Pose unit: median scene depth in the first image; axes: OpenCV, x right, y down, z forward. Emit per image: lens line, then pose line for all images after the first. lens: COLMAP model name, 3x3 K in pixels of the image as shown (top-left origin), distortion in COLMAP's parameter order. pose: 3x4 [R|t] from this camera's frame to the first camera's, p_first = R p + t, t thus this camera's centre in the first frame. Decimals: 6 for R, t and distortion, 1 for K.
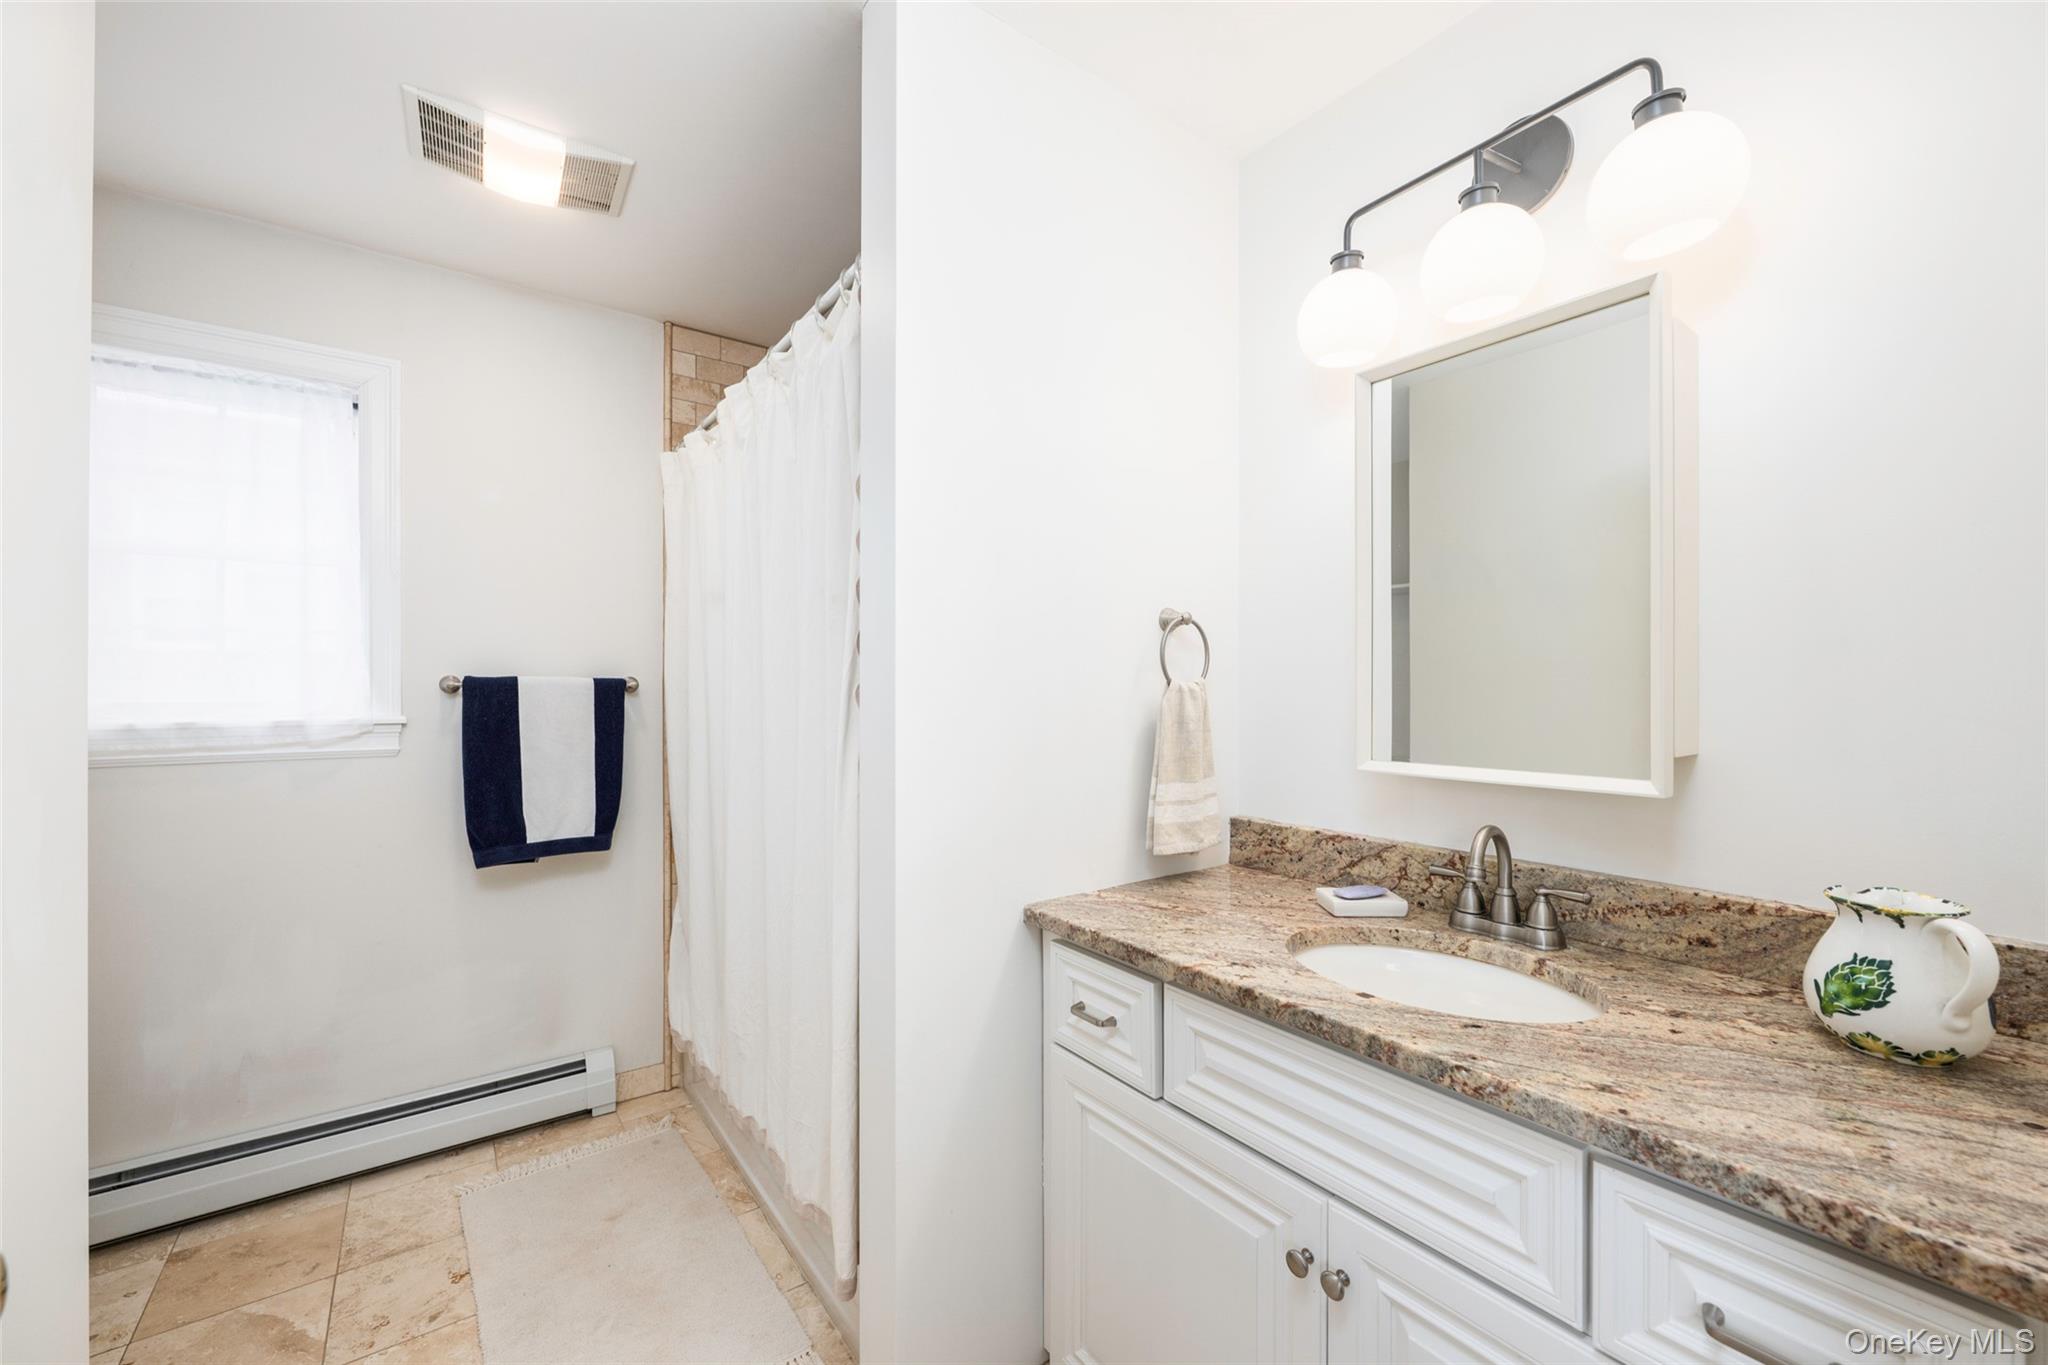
lens RADIAL K [[821.5, 0, 1024.4], [0, 821.5, 691.8], [0, 0, 1]] dist [-0.000139, -0.000687]
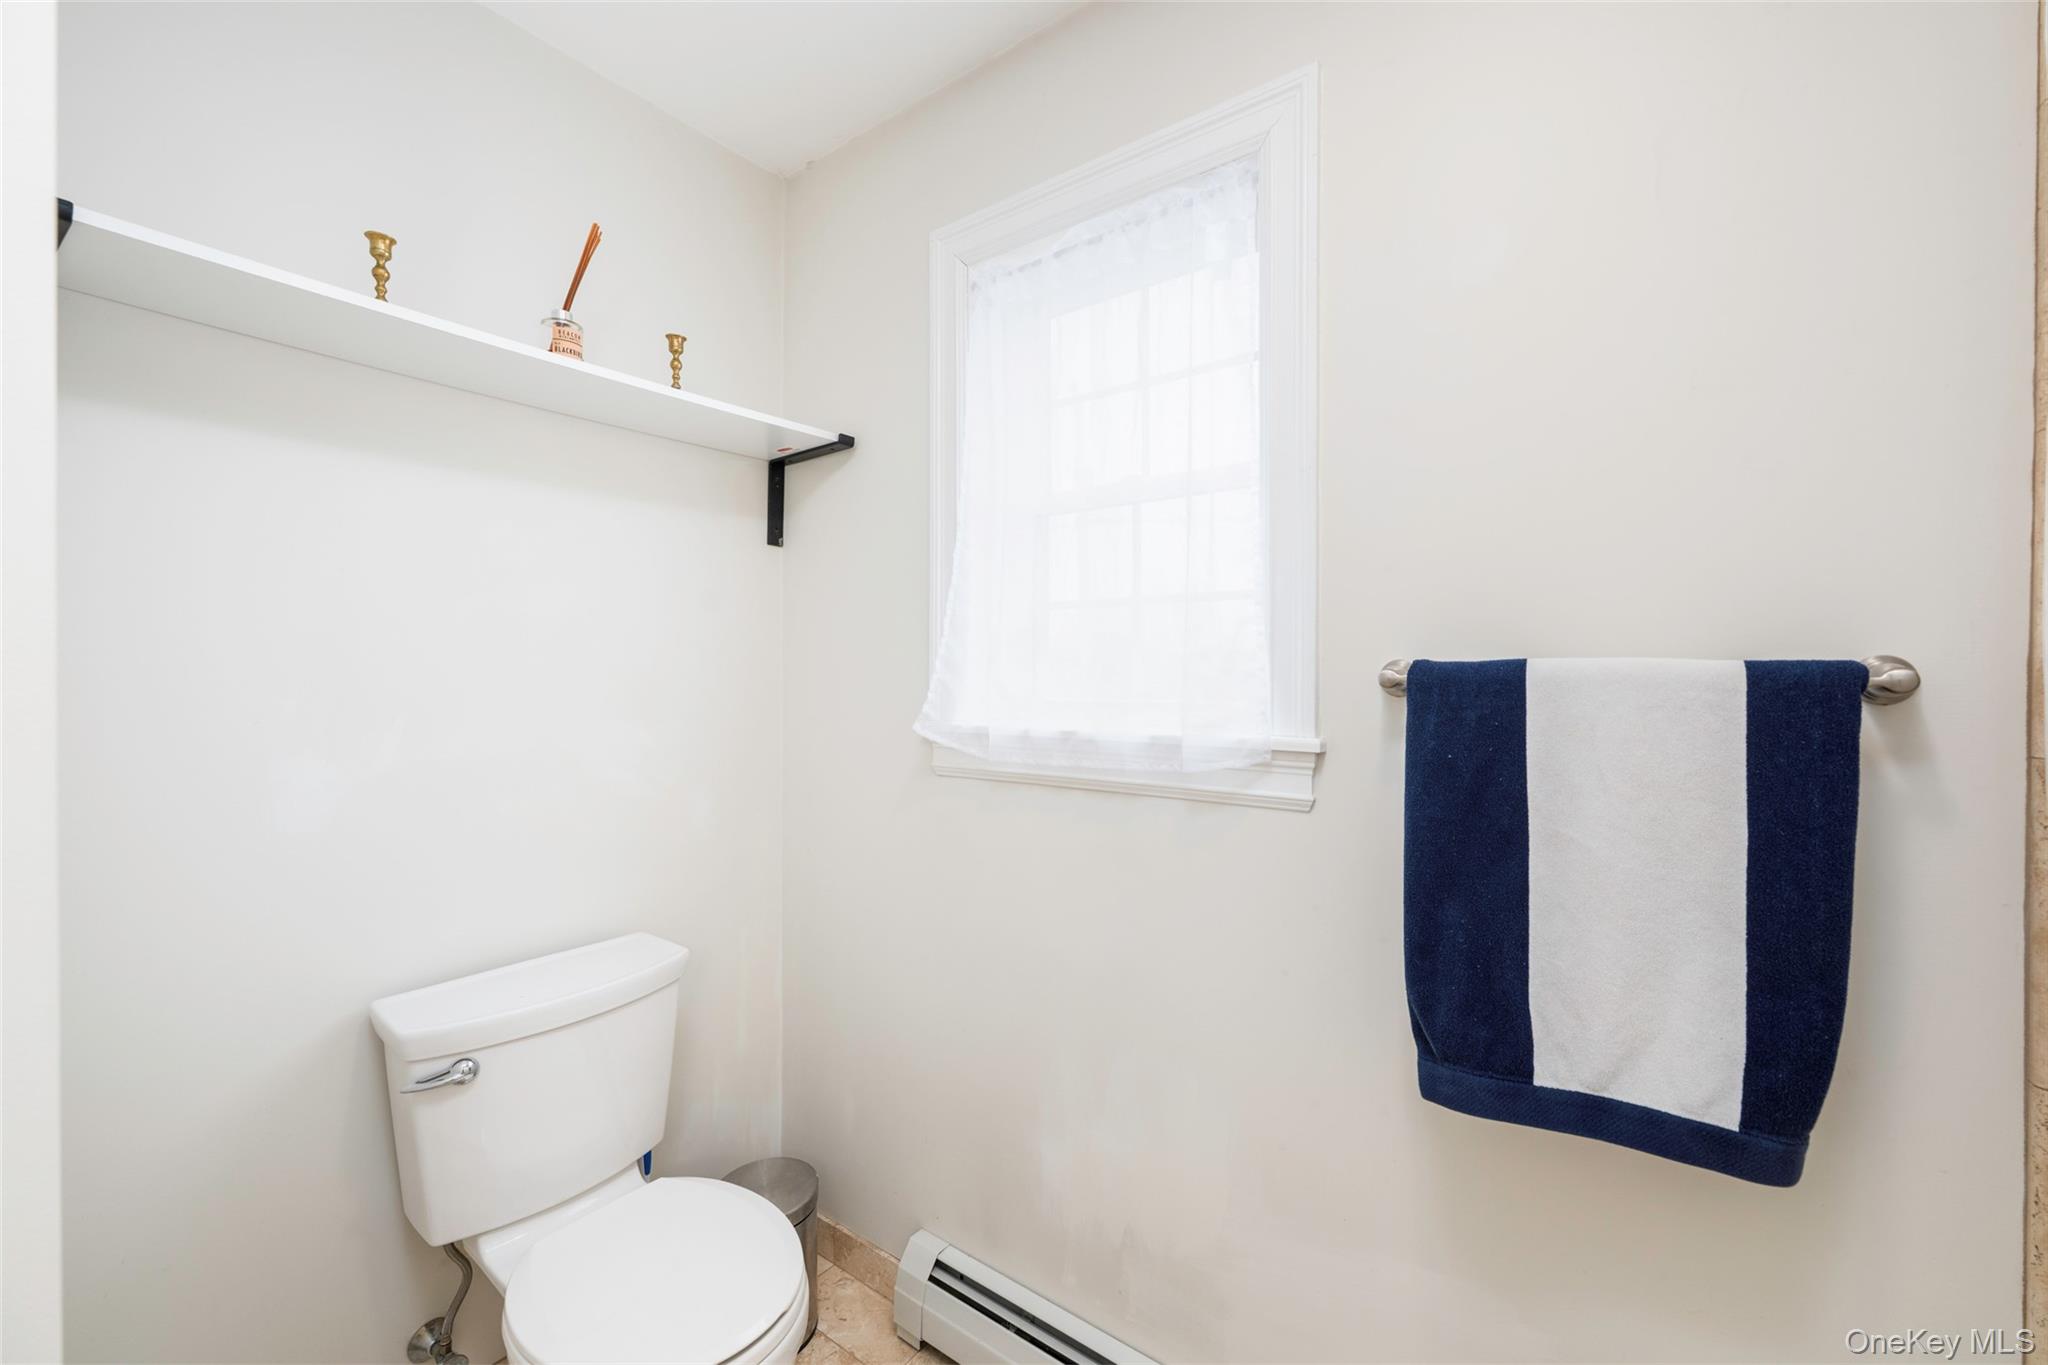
lens RADIAL K [[821.5, 0, 1019.5], [0, 821.5, 679.9], [0, 0, 1]] dist [-0.000139, -0.000687]
pose [[0.304311, 0.001040, -0.952572, -0.308690], [-0.009153, 0.999956, -0.001833, -0.005115], [0.952529, 0.009277, 0.304307, 0.647037]]
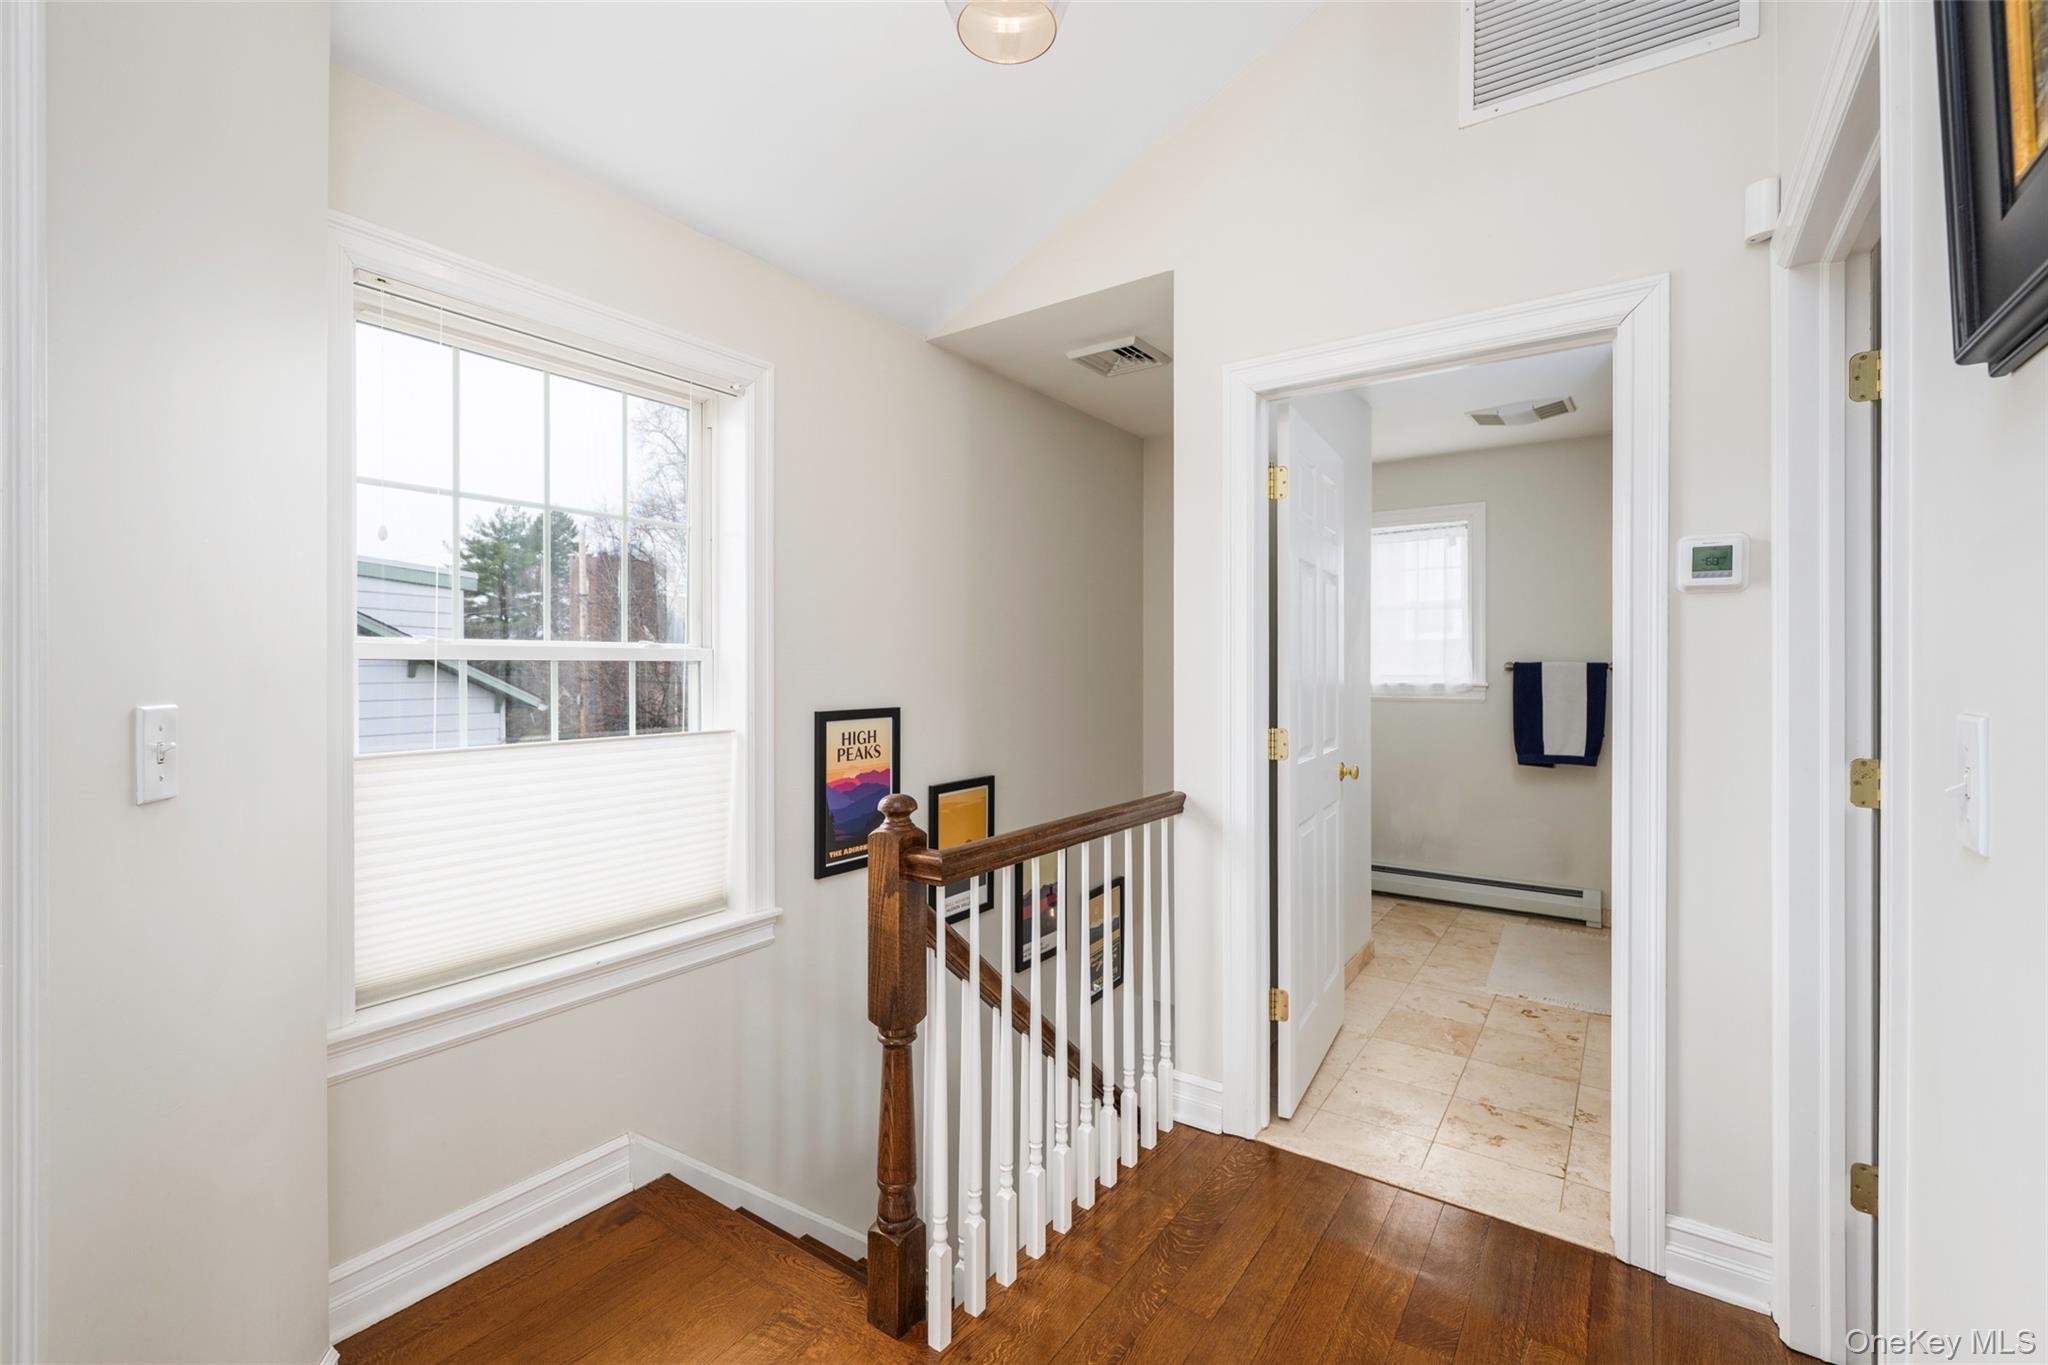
lens RADIAL K [[886.4, 0, 1021.6], [0, 886.4, 667.6], [0, 0, 1]] dist [-0.002919, -0.000132]
pose [[0.322250, 0.002211, -0.946652, 0.866402], [-0.000578, 0.999998, 0.002139, -0.009875], [0.946654, -0.000142, 0.322250, -0.713638]]
